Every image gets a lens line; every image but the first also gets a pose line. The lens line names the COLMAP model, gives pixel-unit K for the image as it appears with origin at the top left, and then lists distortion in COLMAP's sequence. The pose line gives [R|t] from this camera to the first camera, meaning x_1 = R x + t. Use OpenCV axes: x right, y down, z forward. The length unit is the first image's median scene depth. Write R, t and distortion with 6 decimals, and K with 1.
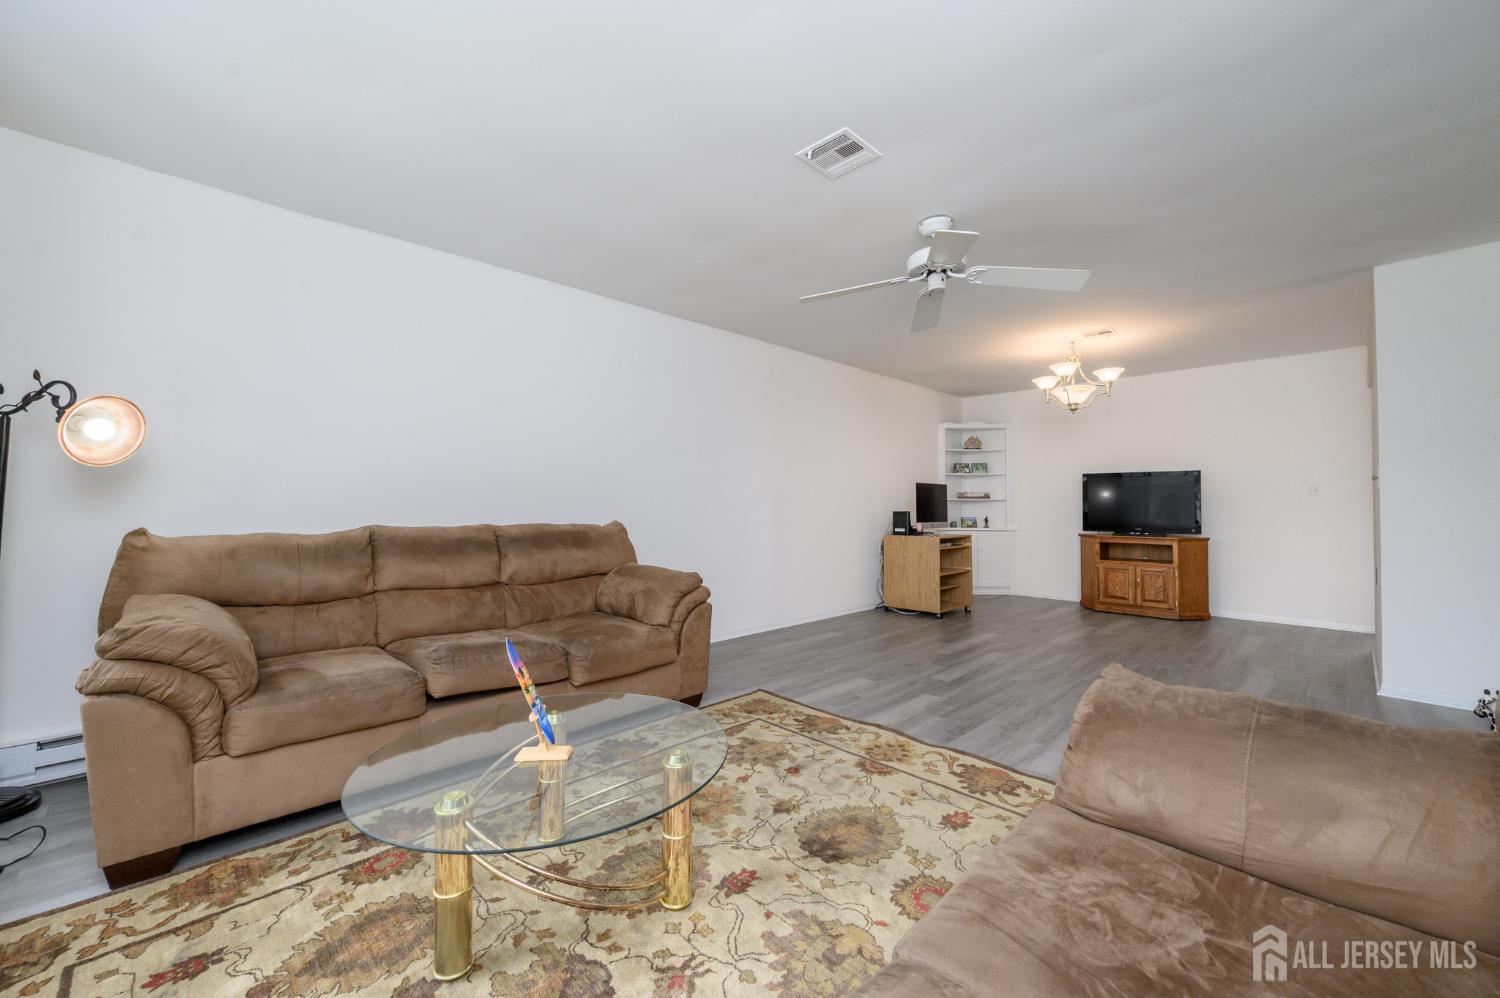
lens RADIAL K [[592.7, 0, 750.0], [0, 592.7, 499.0], [0, 0, 1]] dist [-0.000680, -0.000231]
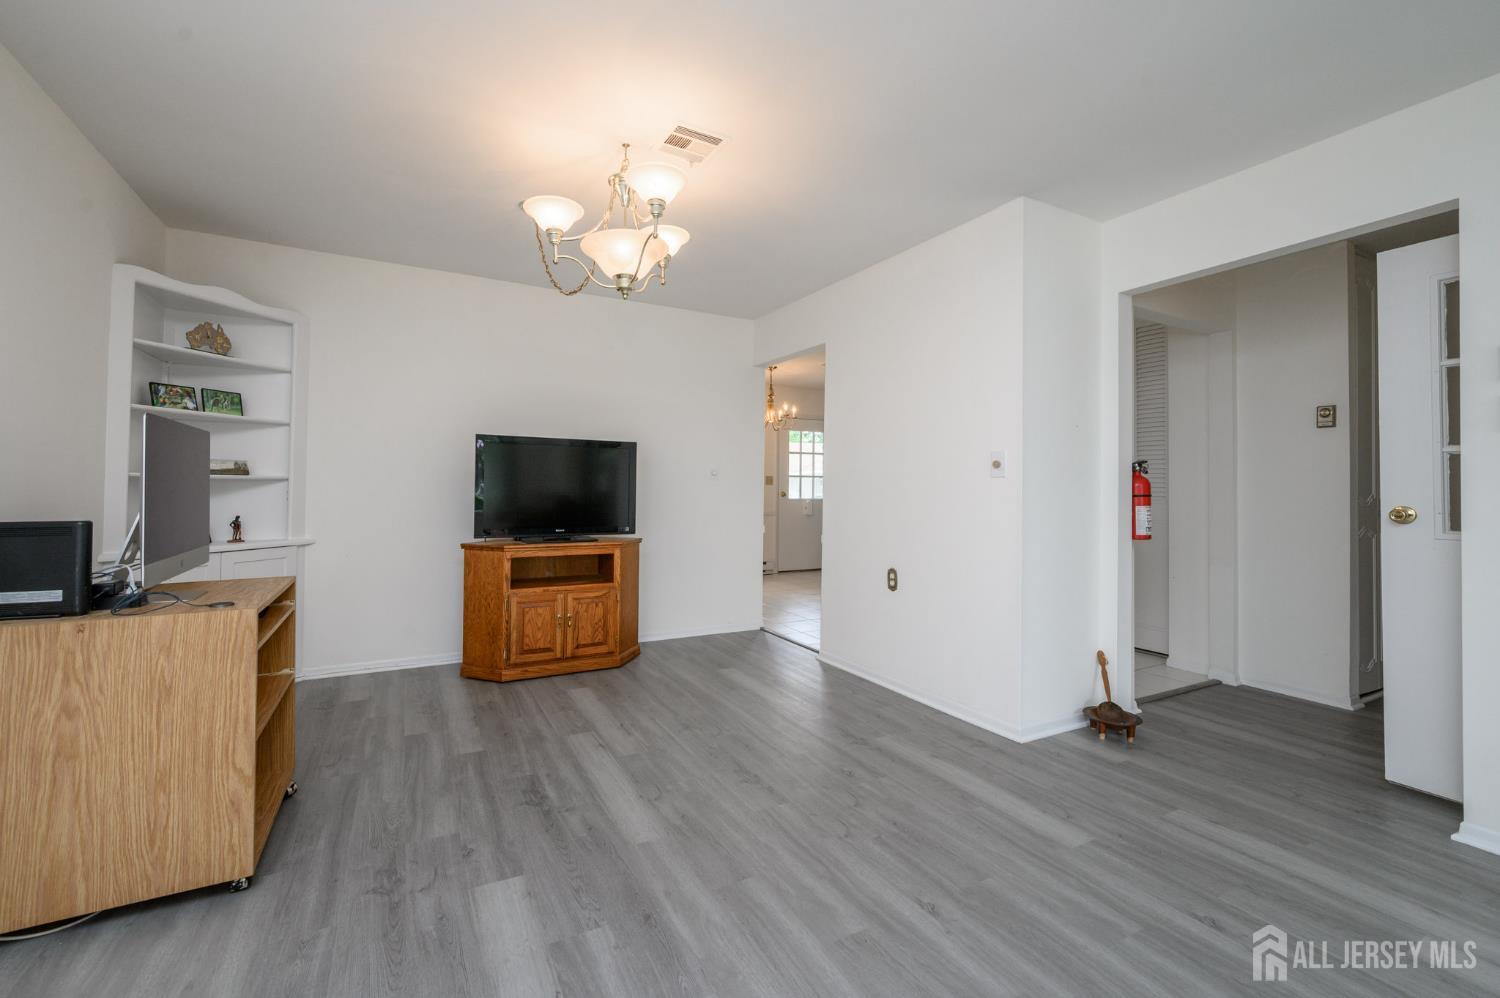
lens RADIAL K [[613.0, 0, 715.5], [0, 613.0, 475.2], [0, 0, 1]] dist [0.000001, -0.000032]
pose [[0.304243, 0.020221, 0.952380, 0.096876], [-0.017452, 0.999725, -0.015651, 0.000307], [-0.952435, -0.011859, 0.304512, 0.663719]]
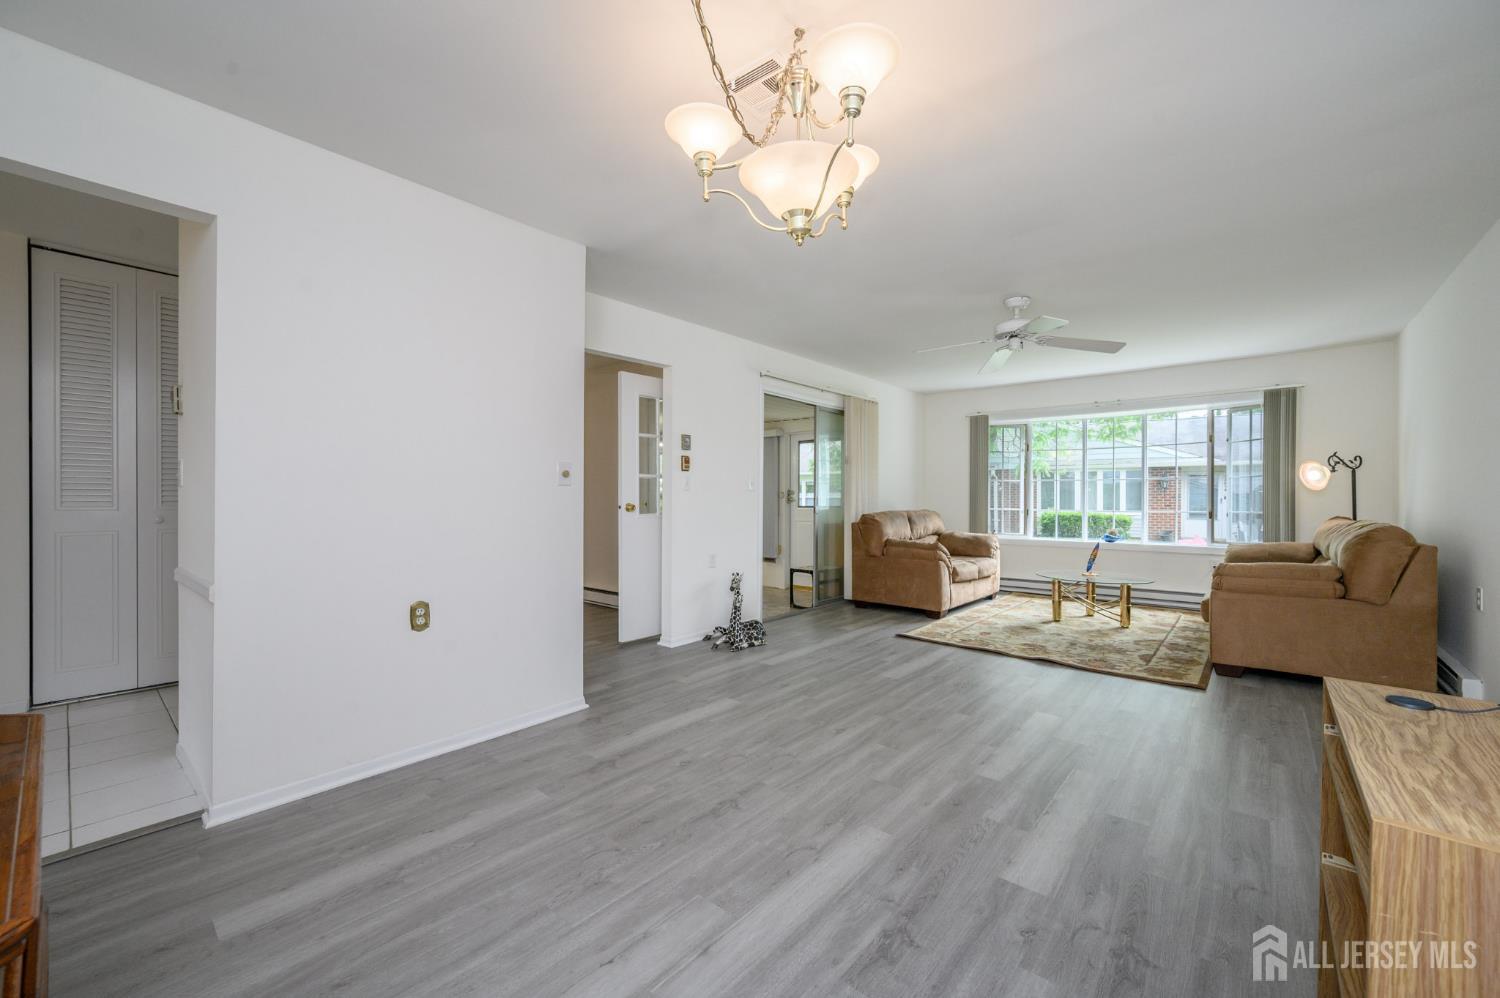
lens RADIAL K [[592.7, 0, 750.0], [0, 592.7, 499.0], [0, 0, 1]] dist [-0.000680, -0.000231]
pose [[-0.996990, -0.003560, -0.077452, 0.507435], [-0.003227, 0.999985, -0.004426, 0.004039], [0.077467, -0.004163, -0.996986, 1.131478]]
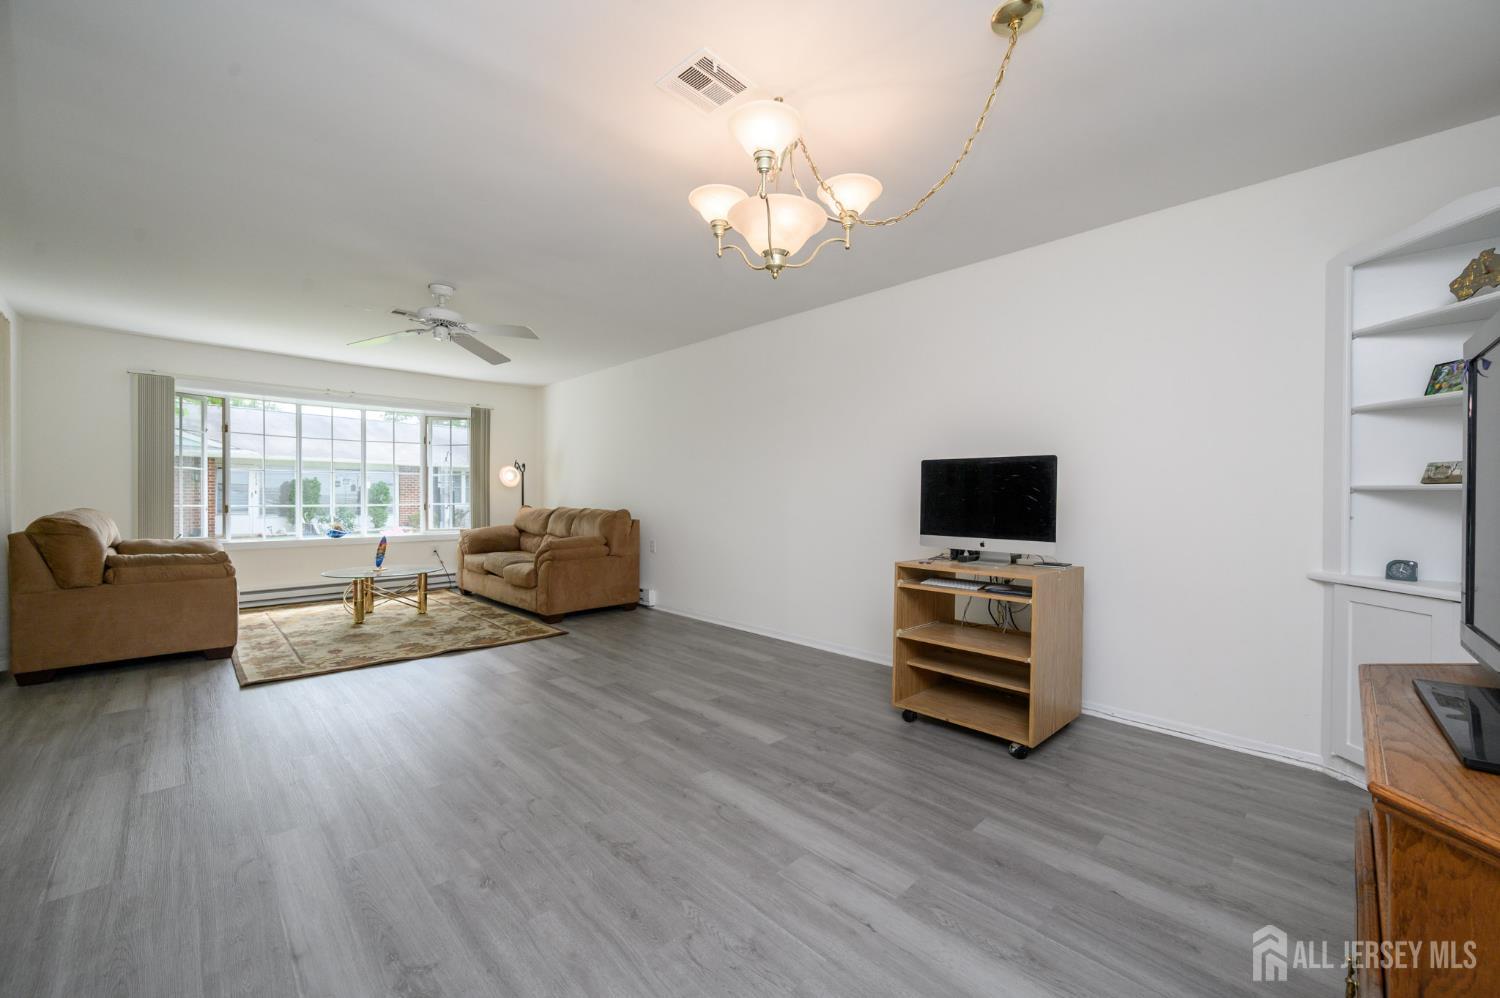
lens RADIAL K [[592.7, 0, 750.0], [0, 592.7, 499.0], [0, 0, 1]] dist [-0.000680, -0.000231]
pose [[-0.006691, 0.003549, -0.999971, 0.805994], [0.001636, 0.999992, 0.003538, 0.005554], [0.999976, -0.001612, -0.006697, 0.831834]]
